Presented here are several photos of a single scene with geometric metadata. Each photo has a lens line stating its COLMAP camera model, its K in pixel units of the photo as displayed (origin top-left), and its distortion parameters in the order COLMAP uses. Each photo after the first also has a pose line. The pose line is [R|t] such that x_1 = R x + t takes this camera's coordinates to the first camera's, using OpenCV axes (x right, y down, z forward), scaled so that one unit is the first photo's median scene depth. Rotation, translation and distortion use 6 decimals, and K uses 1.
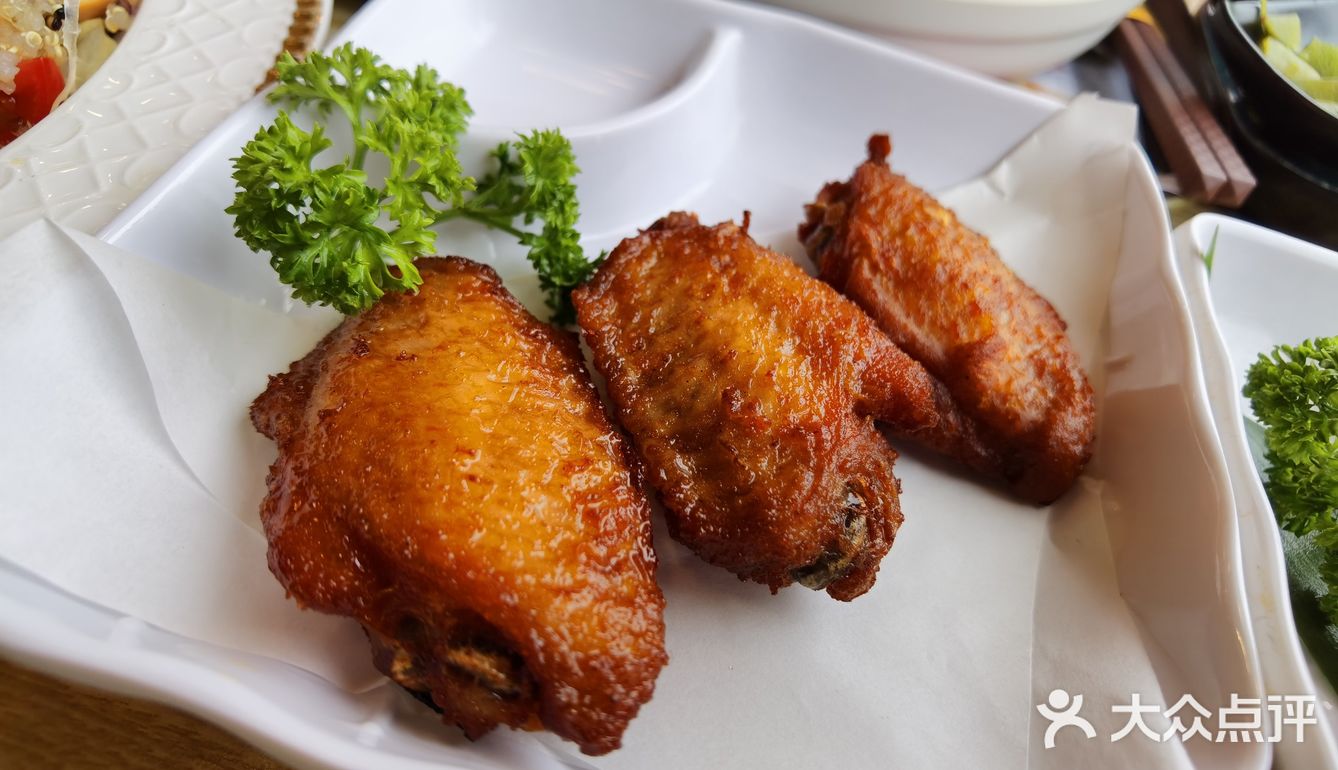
lens RADIAL K [[721.2, 0, 679.6], [0, 721.2, 388.6], [0, 0, 1]] dist [-0.017584, -0.008487]
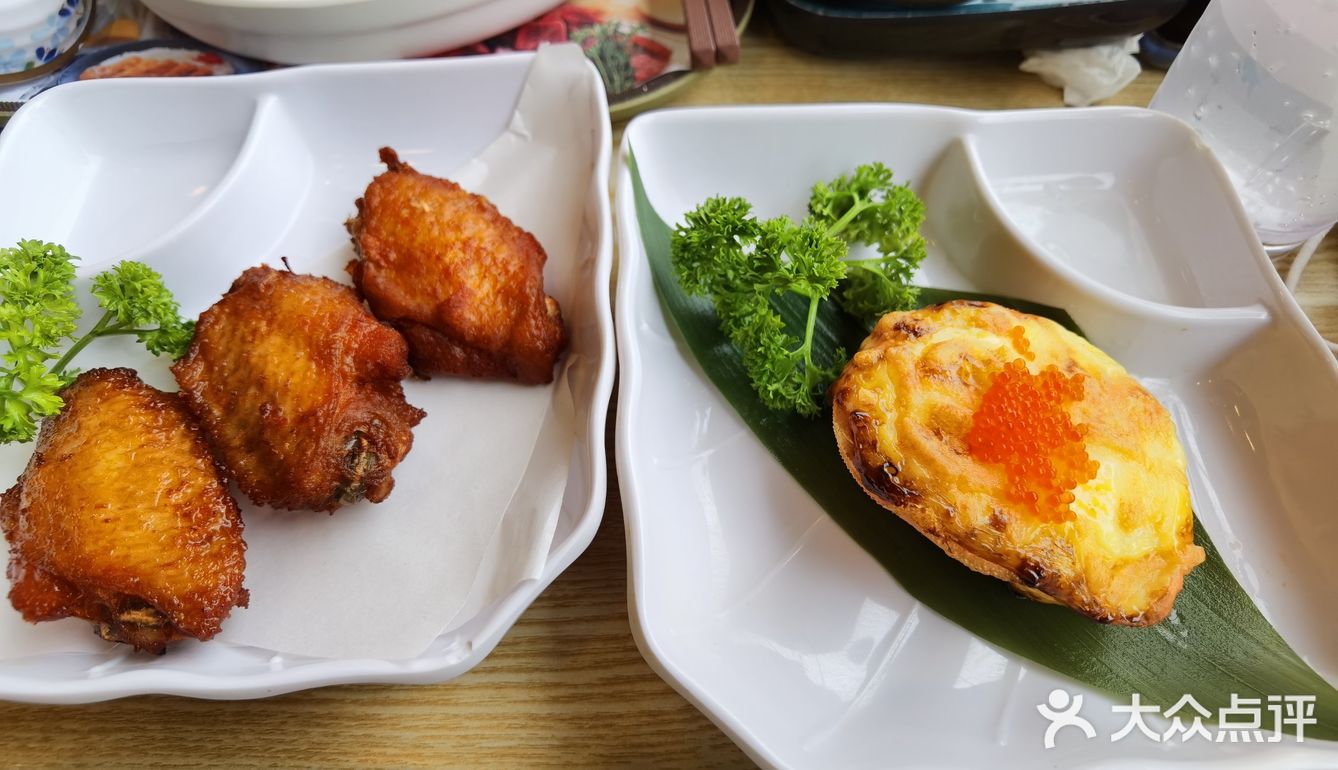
lens RADIAL K [[721.2, 0, 676.0], [0, 721.2, 386.2], [0, 0, 1]] dist [-0.017584, -0.008487]
pose [[0.937894, -0.345695, -0.029152, 0.915698], [0.345064, 0.920885, 0.181388, -0.007132], [-0.035859, -0.180182, 0.982979, -0.518547]]
